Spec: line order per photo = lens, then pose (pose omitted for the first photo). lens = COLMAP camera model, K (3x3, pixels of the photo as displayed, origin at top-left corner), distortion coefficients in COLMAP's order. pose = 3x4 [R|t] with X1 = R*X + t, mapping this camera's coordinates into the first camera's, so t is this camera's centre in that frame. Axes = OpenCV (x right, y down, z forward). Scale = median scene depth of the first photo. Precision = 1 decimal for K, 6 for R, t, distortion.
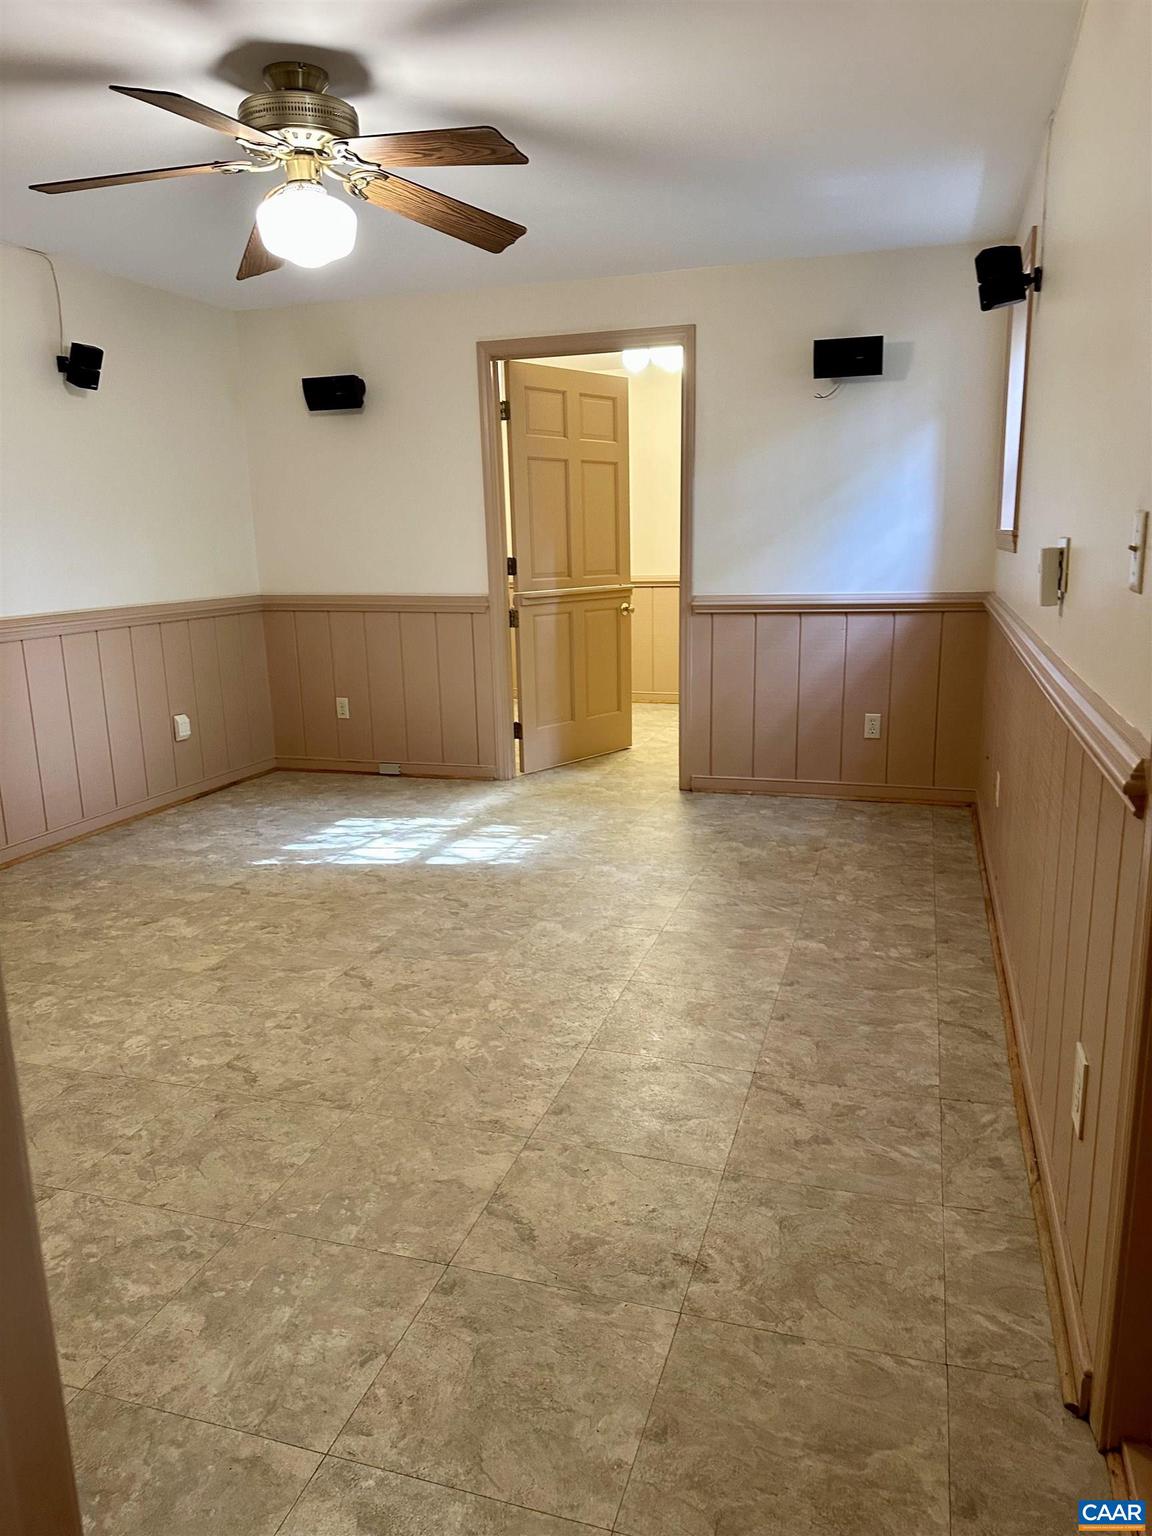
lens RADIAL K [[1073.8, 0, 576.0], [0, 1073.8, 768.0], [0, 0, 1]] dist [0.131064, -0.231107]
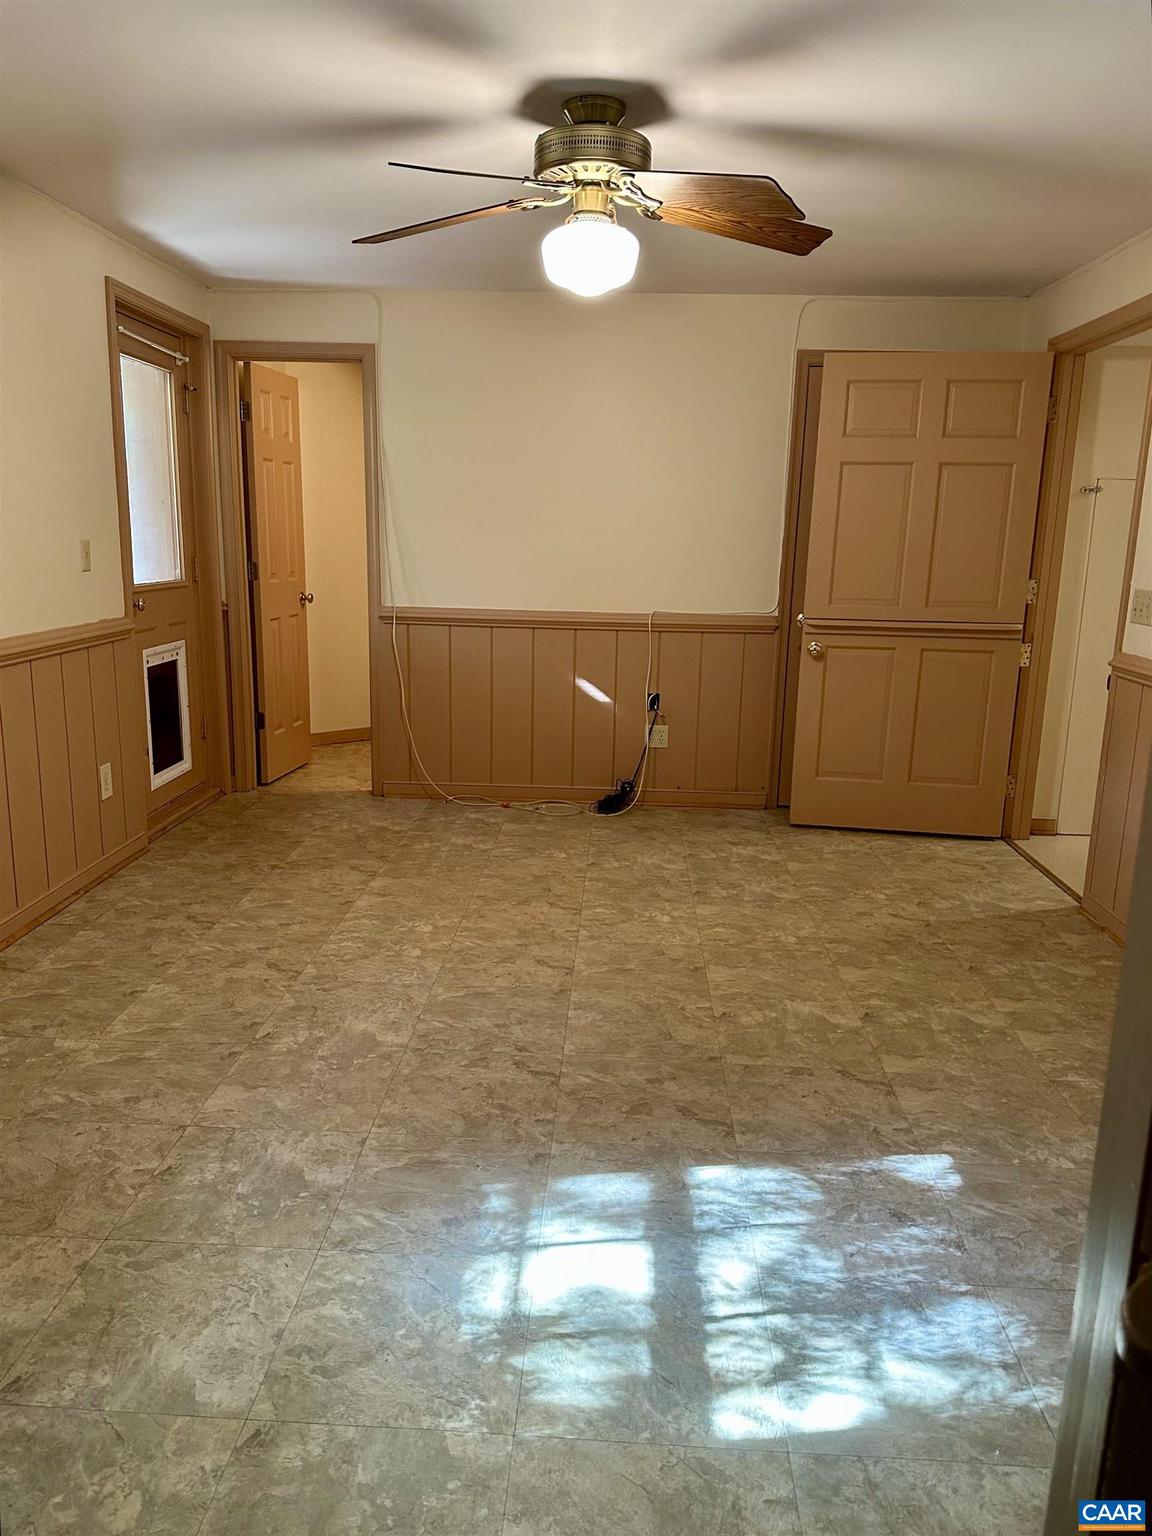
lens RADIAL K [[1073.8, 0, 576.0], [0, 1073.8, 768.0], [0, 0, 1]] dist [0.131064, -0.231107]
pose [[-0.964644, 0.052980, -0.258177, 0.048769], [-0.060895, 0.908278, 0.413912, -0.447518], [0.256426, 0.414999, -0.872939, 1.911556]]
